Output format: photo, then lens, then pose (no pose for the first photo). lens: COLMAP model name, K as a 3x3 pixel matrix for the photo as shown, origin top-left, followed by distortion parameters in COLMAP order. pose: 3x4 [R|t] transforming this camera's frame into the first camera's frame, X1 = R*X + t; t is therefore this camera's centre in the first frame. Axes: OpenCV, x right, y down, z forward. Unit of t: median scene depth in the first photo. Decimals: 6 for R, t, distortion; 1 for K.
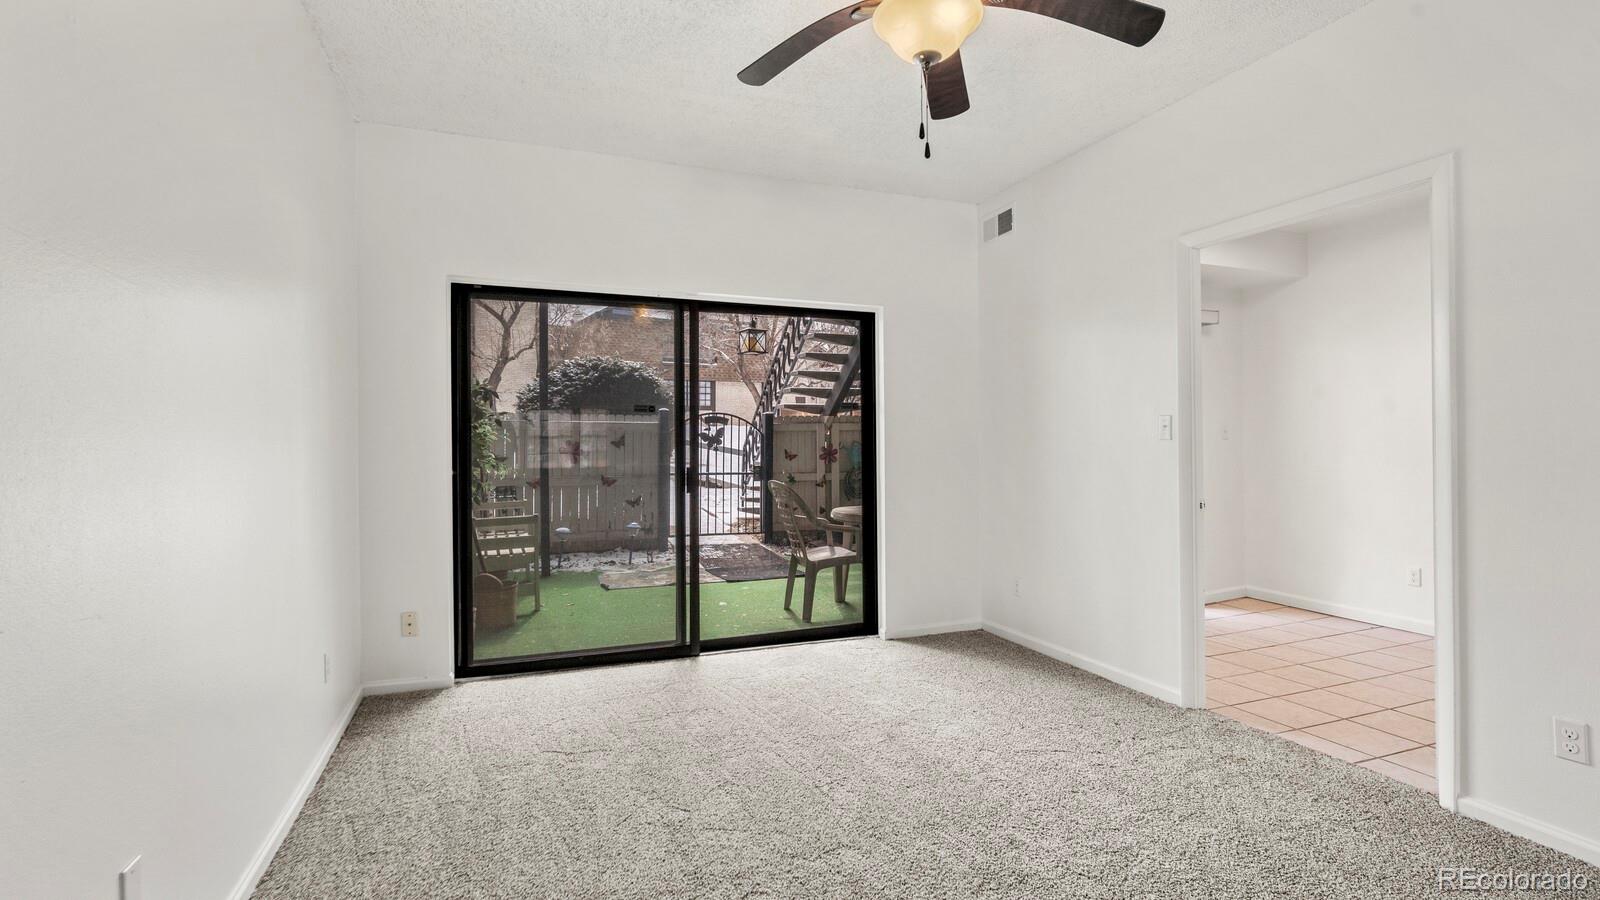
lens RADIAL K [[740.2, 0, 790.9], [0, 740.2, 427.2], [0, 0, 1]] dist [-0.002837, -0.000234]
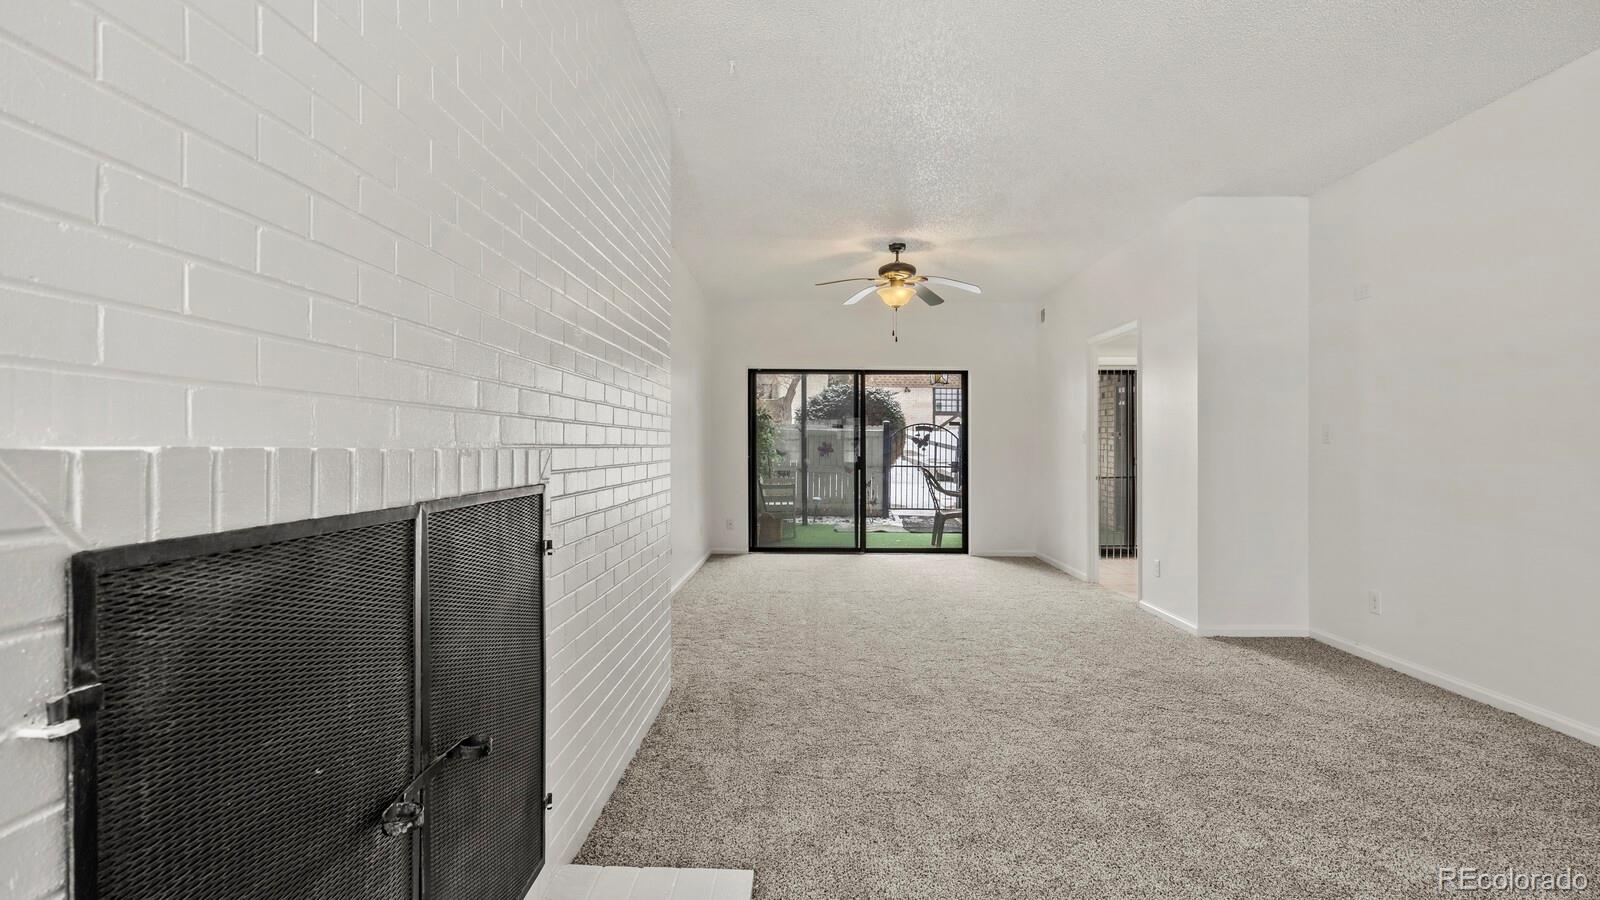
lens RADIAL K [[746.0, 0, 803.9], [0, 746.0, 442.6], [0, 0, 1]] dist [0.000852, 0.000563]
pose [[0.929454, 0.007900, -0.368854, 0.227375], [-0.001414, 0.999840, 0.017850, -0.008636], [0.368935, -0.016070, 0.929316, -0.440638]]
